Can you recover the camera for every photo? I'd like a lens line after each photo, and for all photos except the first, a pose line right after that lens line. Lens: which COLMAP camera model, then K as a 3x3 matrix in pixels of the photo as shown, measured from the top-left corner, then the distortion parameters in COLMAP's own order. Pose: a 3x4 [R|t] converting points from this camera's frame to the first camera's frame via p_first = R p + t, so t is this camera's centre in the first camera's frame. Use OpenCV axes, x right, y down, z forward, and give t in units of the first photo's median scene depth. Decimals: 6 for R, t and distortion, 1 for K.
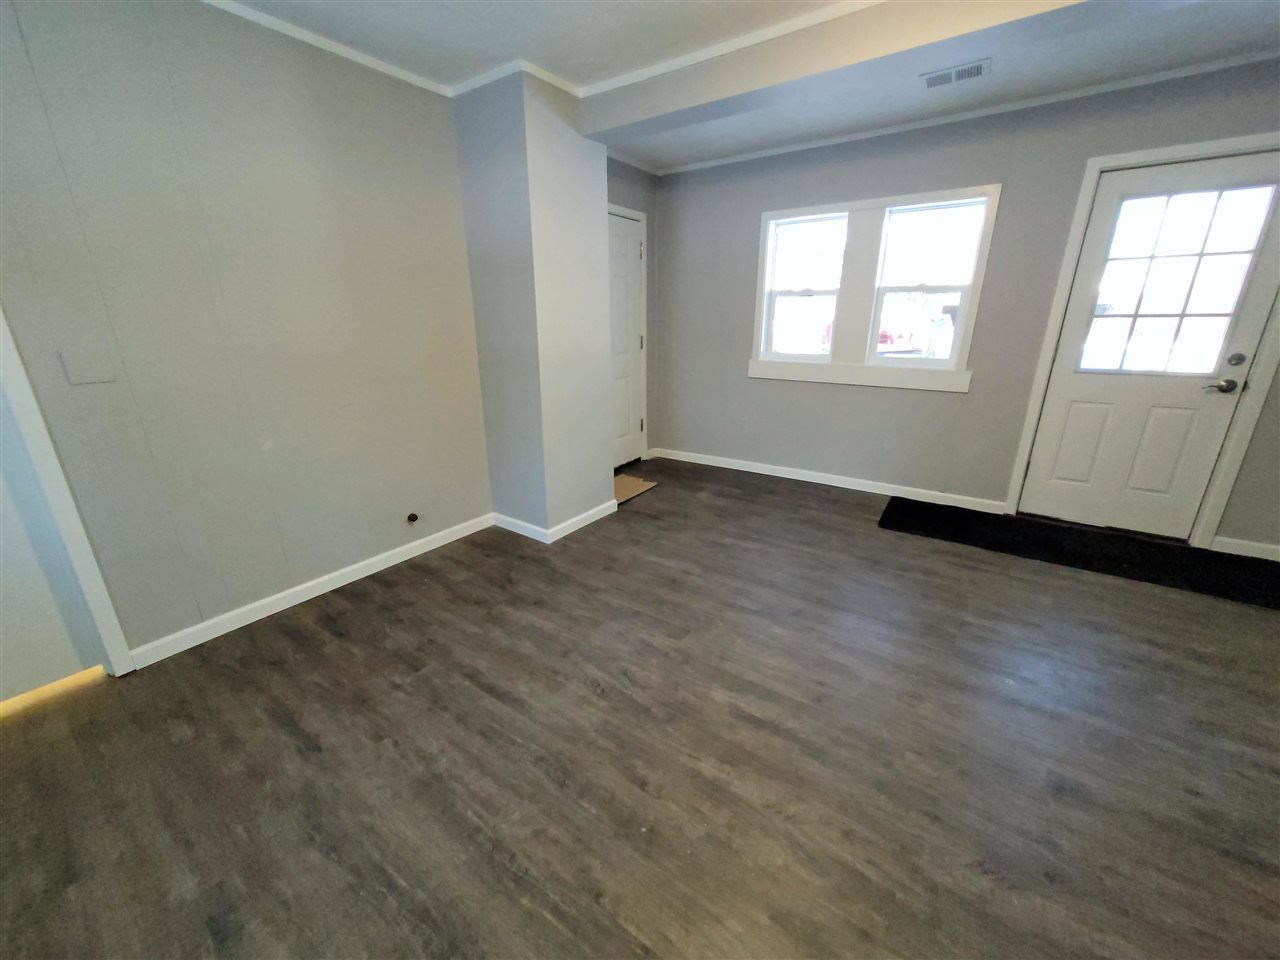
lens RADIAL K [[496.9, 0, 640.0], [0, 496.9, 480.0], [0, 0, 1]] dist [-0.001138, -0.000142]
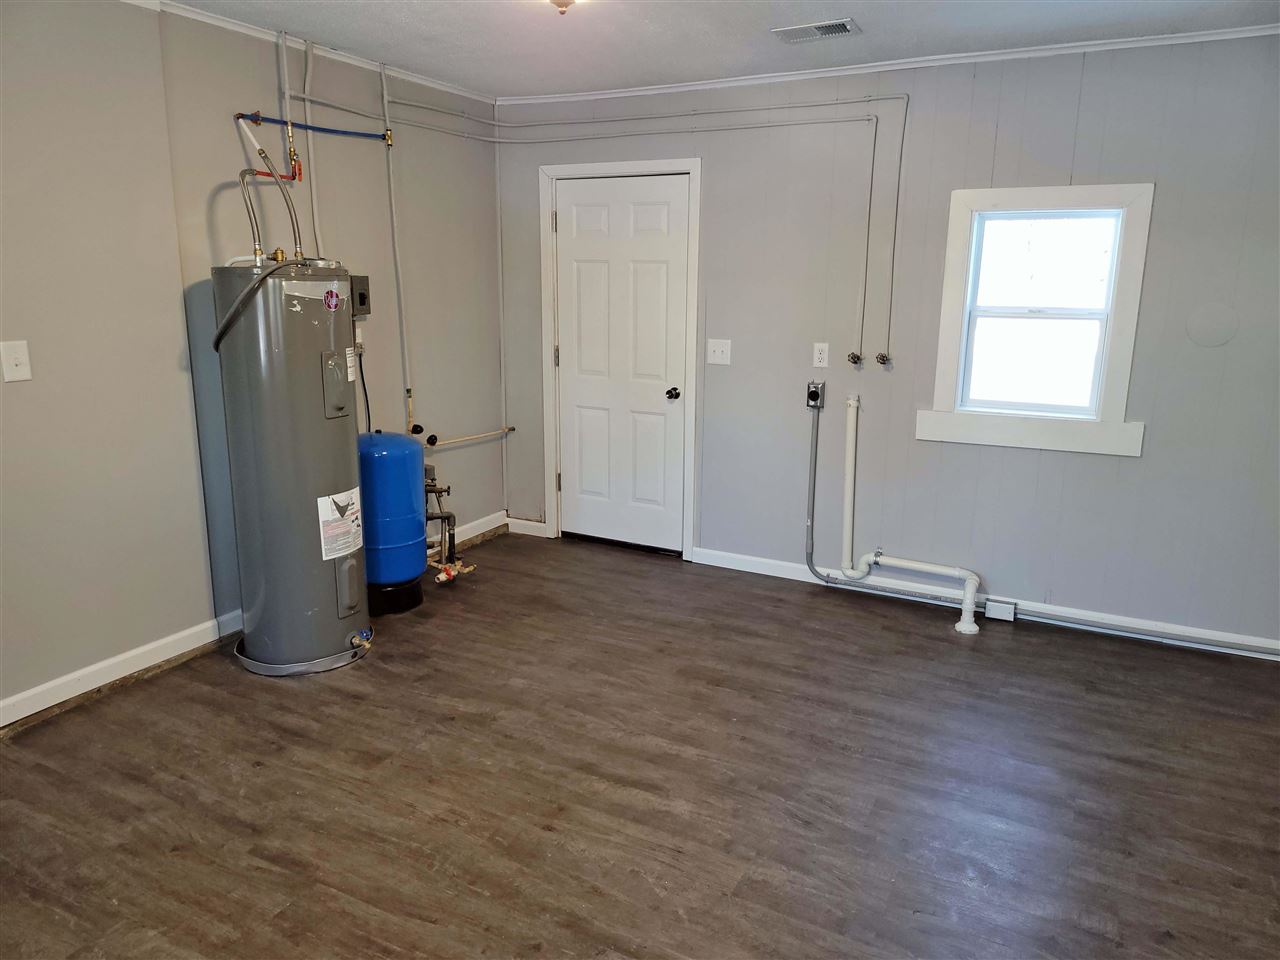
lens RADIAL K [[919.2, 0, 640.0], [0, 919.2, 480.0], [0, 0, 1]] dist [0.005903, 0.002855]
pose [[-0.992350, 0.026195, -0.120648, 0.434356], [-0.038699, 0.861985, 0.505454, -0.868624], [0.117237, 0.506256, -0.854377, 2.217087]]
